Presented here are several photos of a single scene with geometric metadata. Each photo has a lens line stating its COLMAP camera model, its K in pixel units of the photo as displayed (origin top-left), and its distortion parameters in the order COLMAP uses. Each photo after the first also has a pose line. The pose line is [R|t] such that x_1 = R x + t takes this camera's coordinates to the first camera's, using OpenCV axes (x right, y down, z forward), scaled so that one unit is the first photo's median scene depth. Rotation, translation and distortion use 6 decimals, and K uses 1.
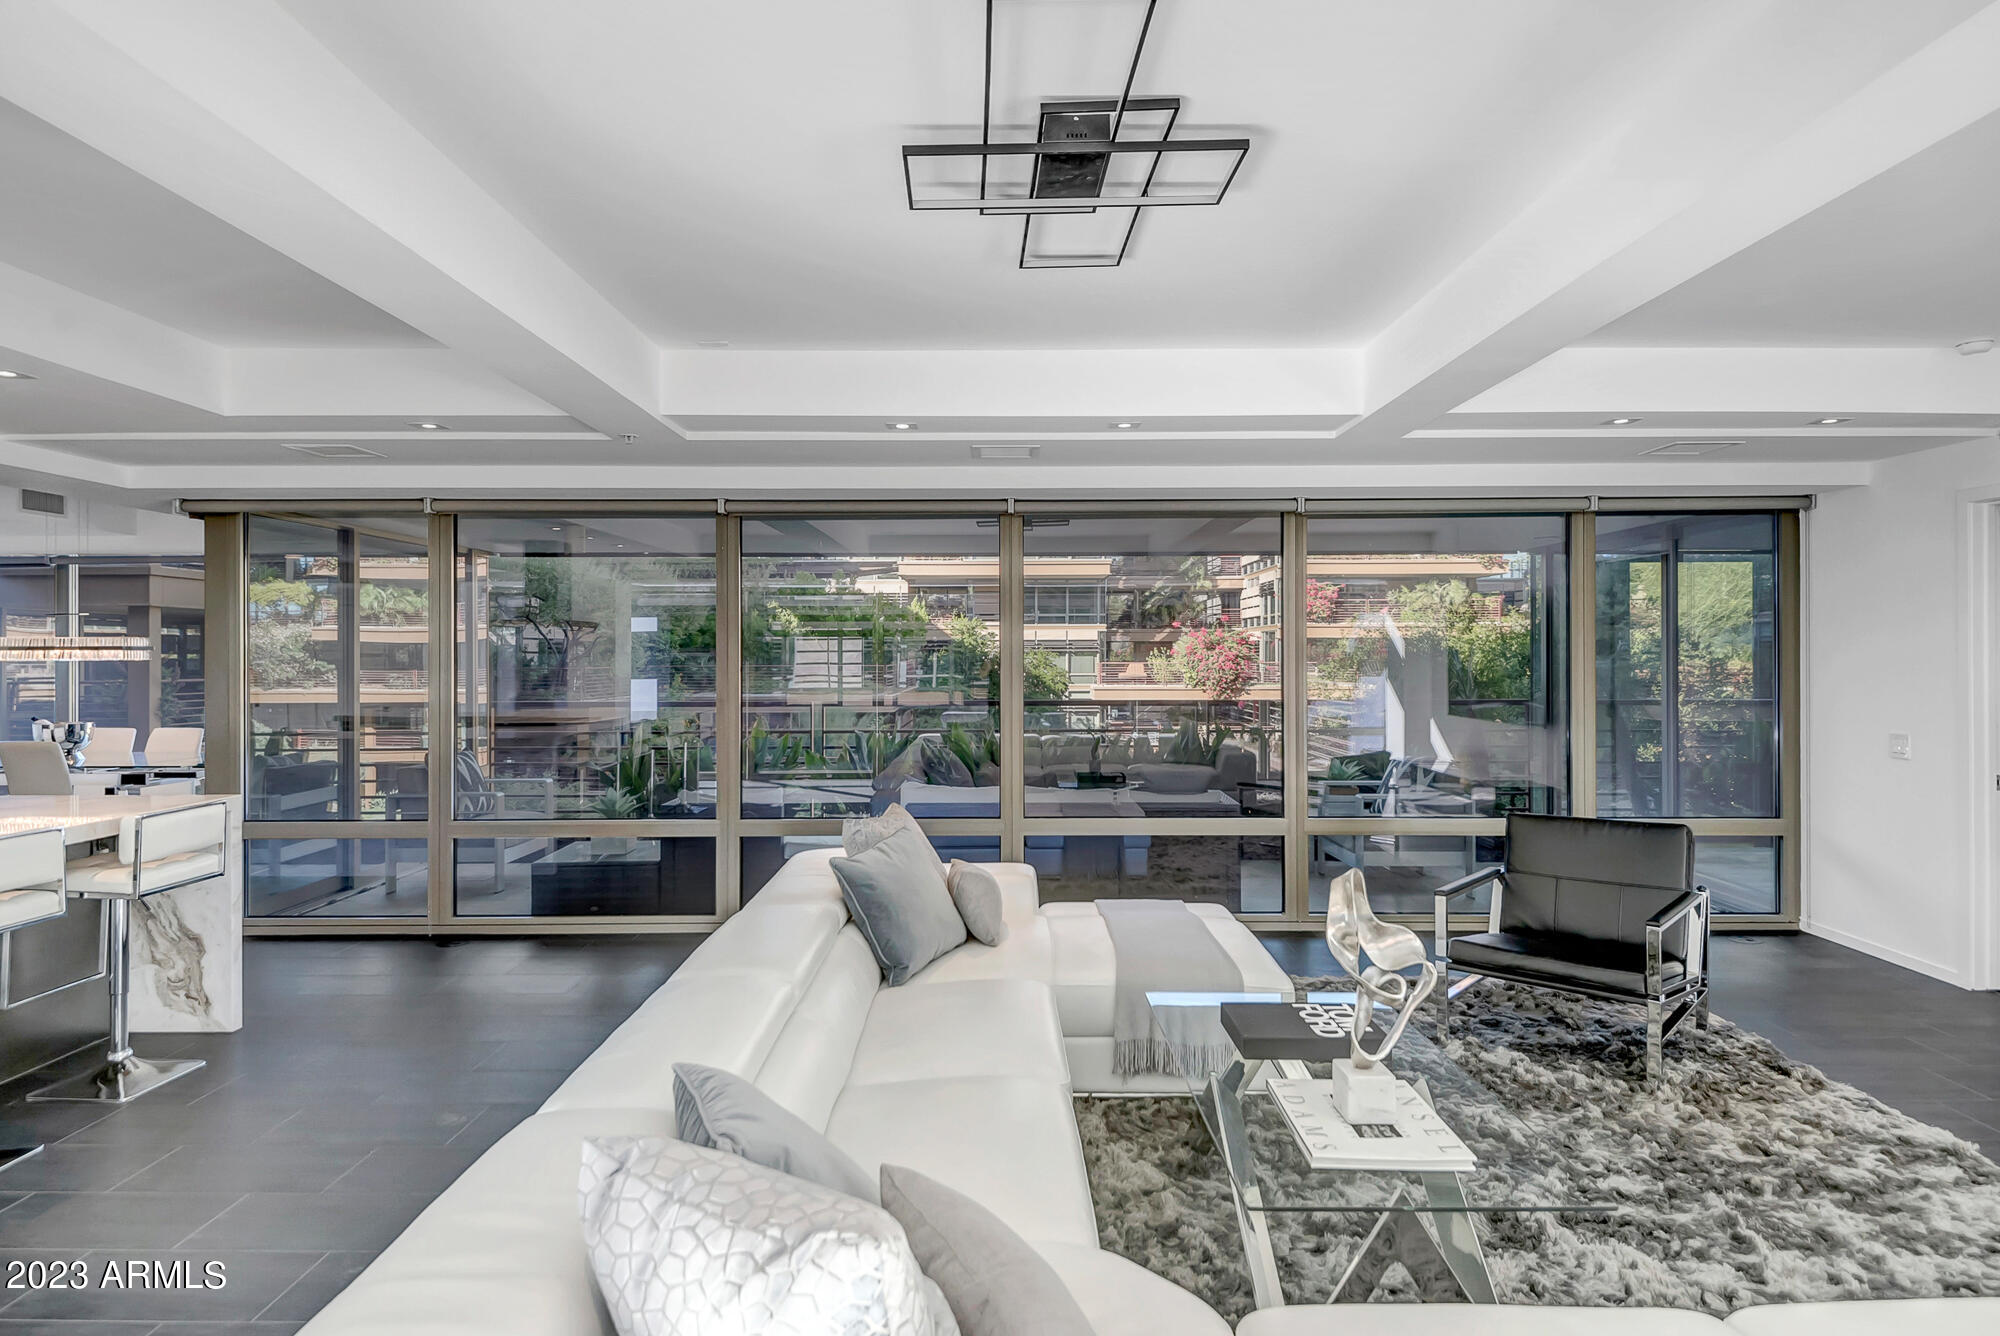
lens RADIAL K [[1106.3, 0, 1008.5], [0, 1106.3, 662.0], [0, 0, 1]] dist [0.001587, -0.001050]
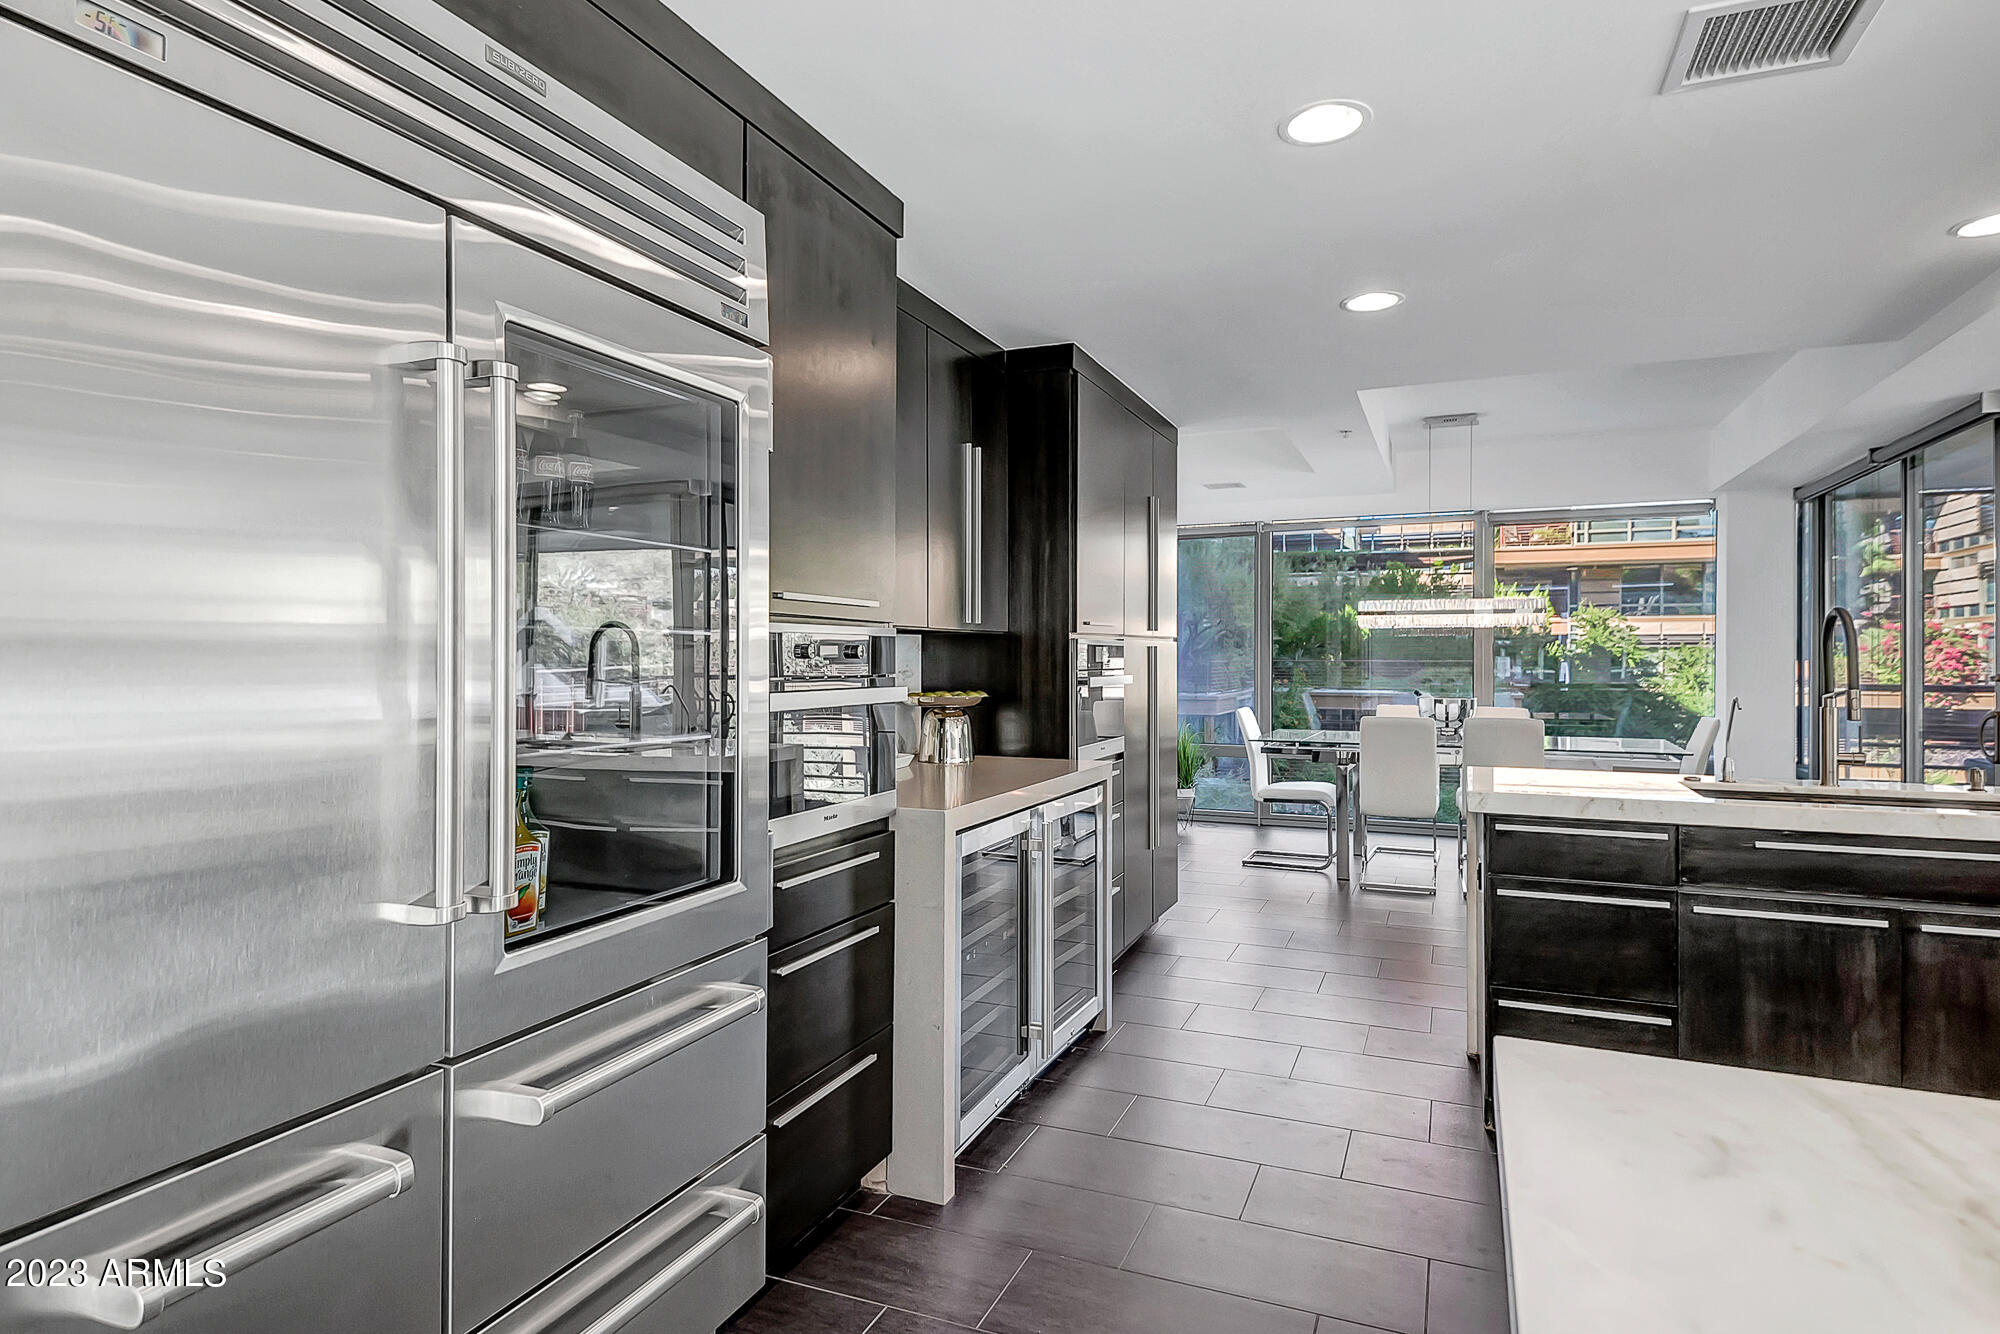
lens RADIAL K [[1066.8, 0, 984.0], [0, 1066.8, 660.7], [0, 0, 1]] dist [0.004132, -0.006218]
pose [[0.910000, 0.005904, -0.414567, -0.841157], [-0.006151, 0.999981, 0.000739, 0.027030], [0.414563, 0.001877, 0.910018, 0.087349]]
